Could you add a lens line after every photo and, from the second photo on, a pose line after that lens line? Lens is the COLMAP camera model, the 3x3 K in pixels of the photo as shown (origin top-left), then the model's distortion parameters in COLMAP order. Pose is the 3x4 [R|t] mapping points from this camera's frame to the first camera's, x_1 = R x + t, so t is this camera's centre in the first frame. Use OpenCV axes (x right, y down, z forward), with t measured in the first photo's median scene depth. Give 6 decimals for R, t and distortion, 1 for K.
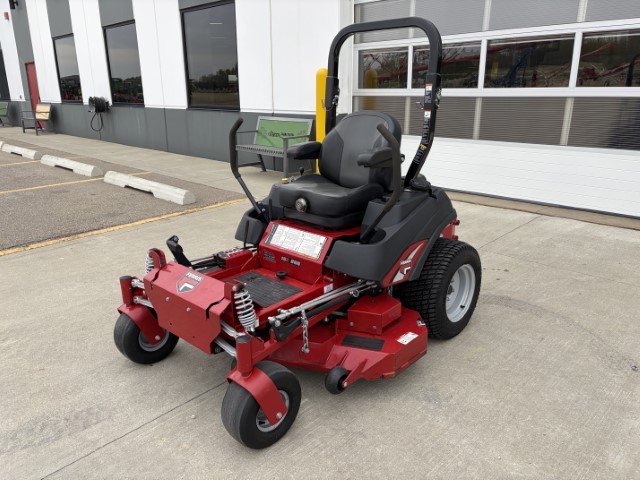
lens RADIAL K [[484.4, 0, 317.5], [0, 484.4, 239.4], [0, 0, 1]] dist [0.019644, -0.010887]
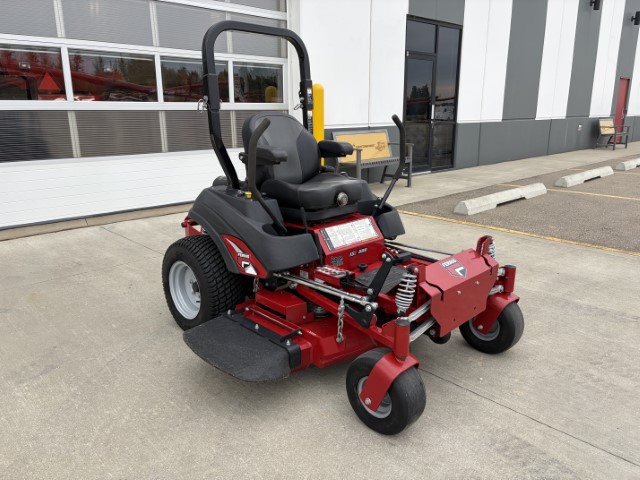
lens RADIAL K [[484.4, 0, 317.5], [0, 484.4, 239.4], [0, 0, 1]] dist [0.019644, -0.010887]
pose [[0.028602, -0.246889, 0.968621, -1.026368], [0.298673, 0.926861, 0.227426, -0.235879], [-0.953927, 0.282796, 0.100250, 0.948320]]
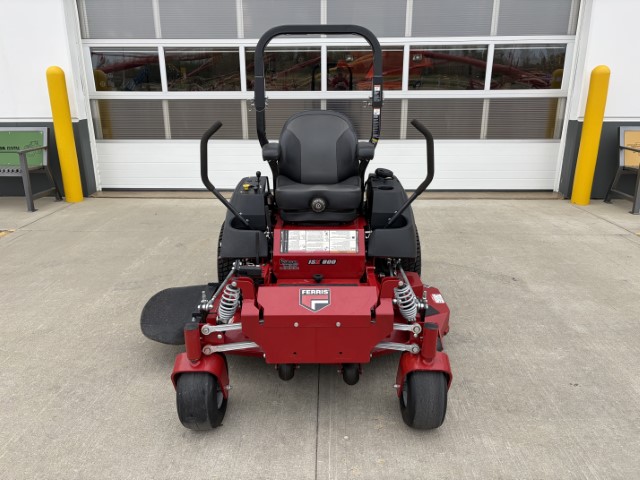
lens RADIAL K [[491.8, 0, 319.5], [0, 491.8, 229.3], [0, 0, 1]] dist [0.011631, 0.000197]
pose [[0.732049, -0.180167, 0.656996, -0.692646], [0.199439, 0.978821, 0.046198, -0.066841], [-0.651405, 0.097211, 0.752477, 0.232062]]
